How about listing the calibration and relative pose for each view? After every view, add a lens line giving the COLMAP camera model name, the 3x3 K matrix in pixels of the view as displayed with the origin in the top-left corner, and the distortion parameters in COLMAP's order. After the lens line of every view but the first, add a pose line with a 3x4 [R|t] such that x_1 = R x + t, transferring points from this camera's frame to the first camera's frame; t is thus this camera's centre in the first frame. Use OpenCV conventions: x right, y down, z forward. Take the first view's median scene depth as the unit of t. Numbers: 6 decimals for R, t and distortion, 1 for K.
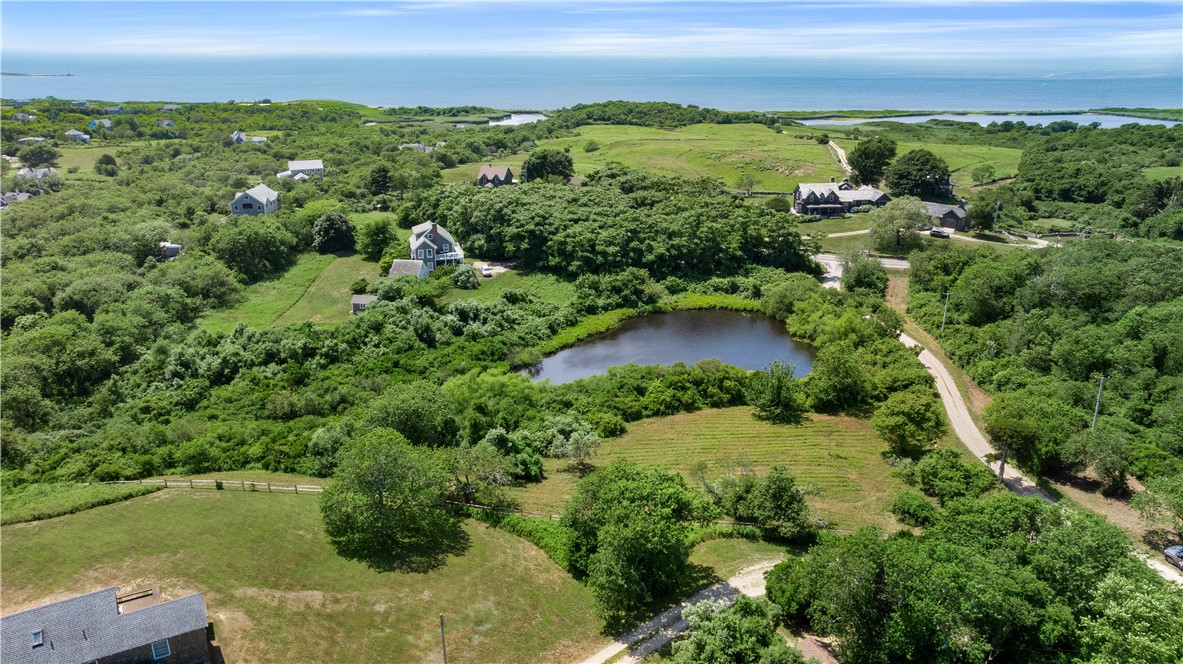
lens RADIAL K [[828.9, 0, 597.4], [0, 828.9, 331.3], [0, 0, 1]] dist [-0.028484, 0.017796]
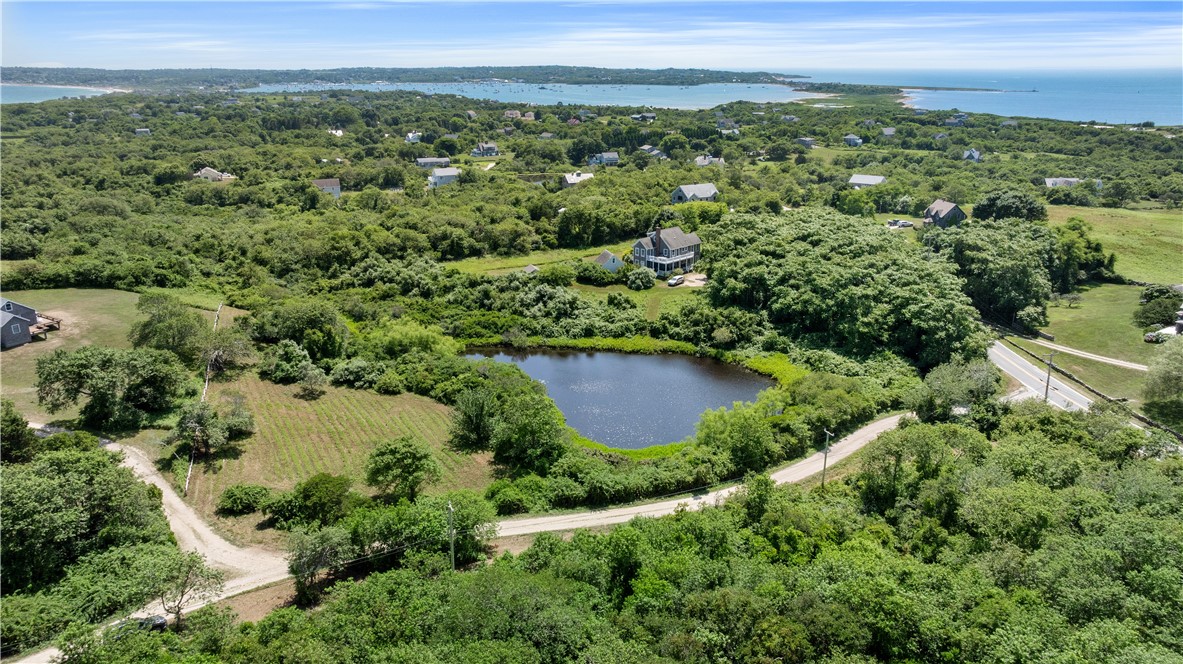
lens RADIAL K [[828.9, 0, 597.4], [0, 828.9, 331.3], [0, 0, 1]] dist [-0.028484, 0.017796]
pose [[0.474093, 0.269314, -0.838275, 0.567527], [-0.284682, 0.947820, 0.143504, -0.107536], [0.833182, 0.170607, 0.526024, 0.308354]]
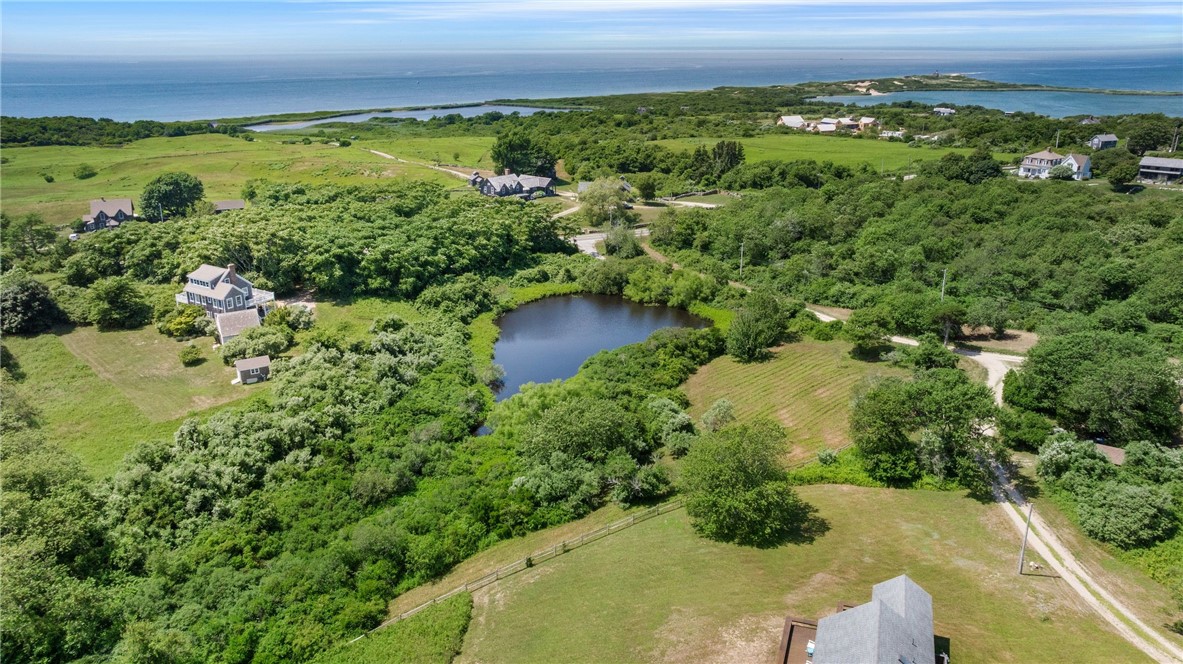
lens RADIAL K [[828.9, 0, 597.4], [0, 828.9, 331.3], [0, 0, 1]] dist [-0.028484, 0.017796]
pose [[0.744792, -0.216987, 0.631033, -0.366446], [0.218512, 0.972822, 0.076610, -0.039121], [-0.630506, 0.080830, 0.771964, 0.112959]]
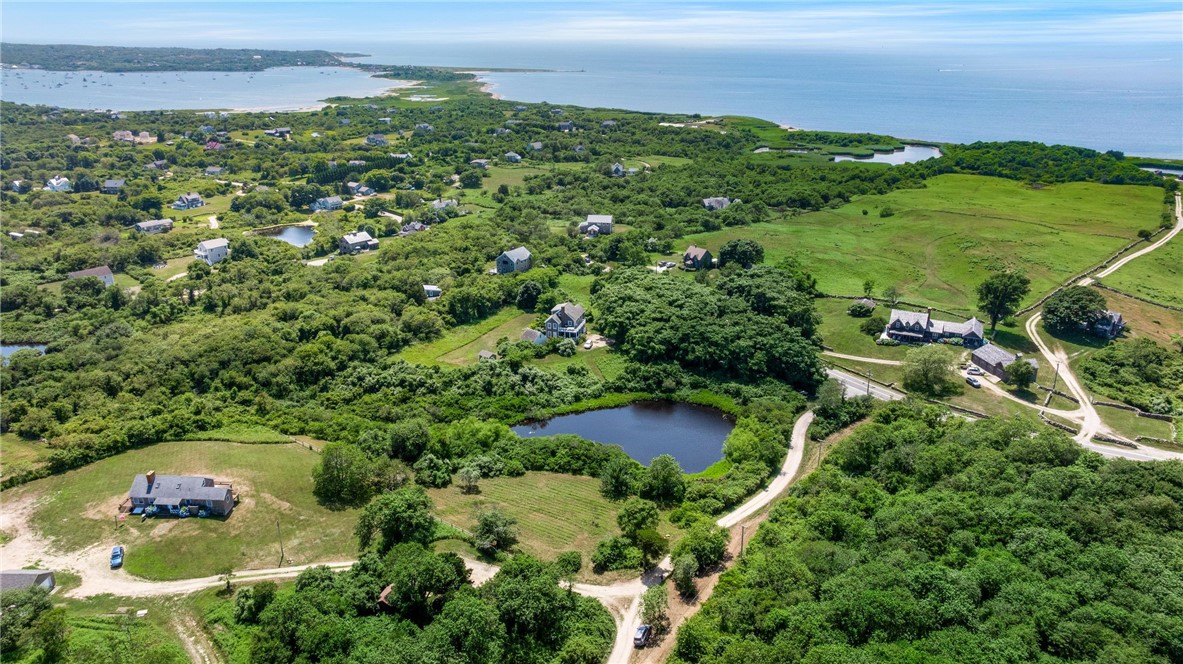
lens RADIAL K [[828.9, 0, 597.4], [0, 828.9, 331.3], [0, 0, 1]] dist [-0.028484, 0.017796]
pose [[0.846855, 0.180975, -0.500084, 0.482752], [-0.173633, 0.982878, 0.061657, -0.150765], [0.502680, 0.034617, 0.863779, -0.197899]]
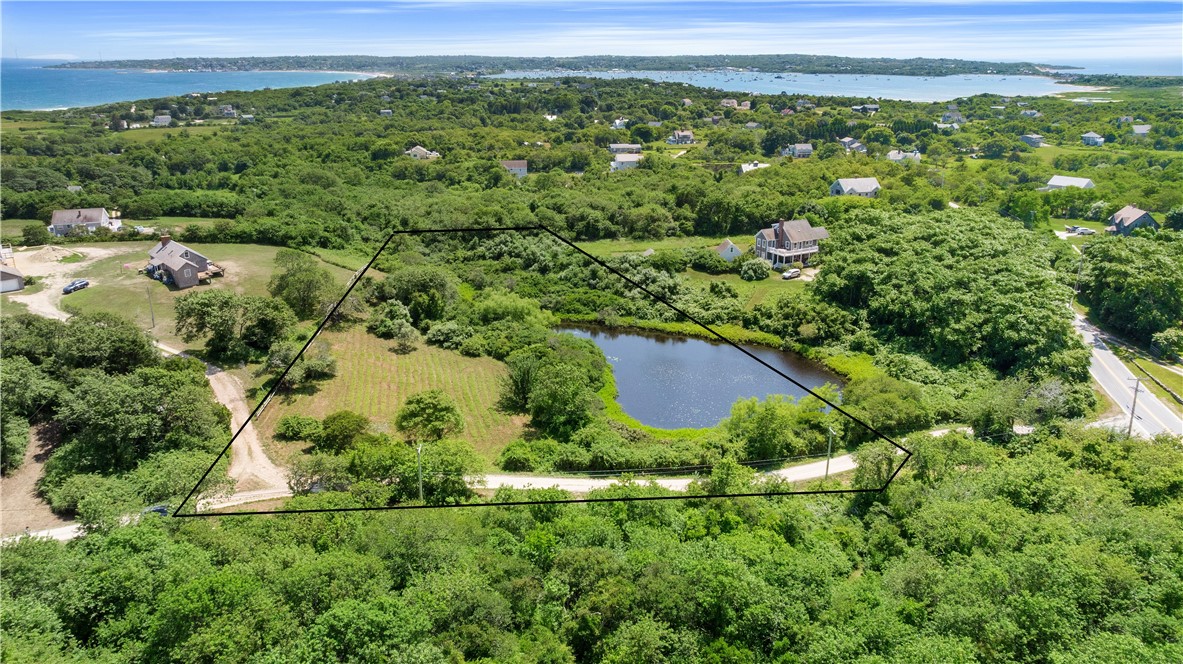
lens RADIAL K [[832.7, 0, 597.0], [0, 832.7, 328.8], [0, 0, 1]] dist [-0.023768, 0.004996]
pose [[0.216439, 0.306638, -0.926891, 0.627857], [-0.315648, 0.920385, 0.230779, -0.137726], [0.923862, 0.242622, 0.295996, 0.397516]]
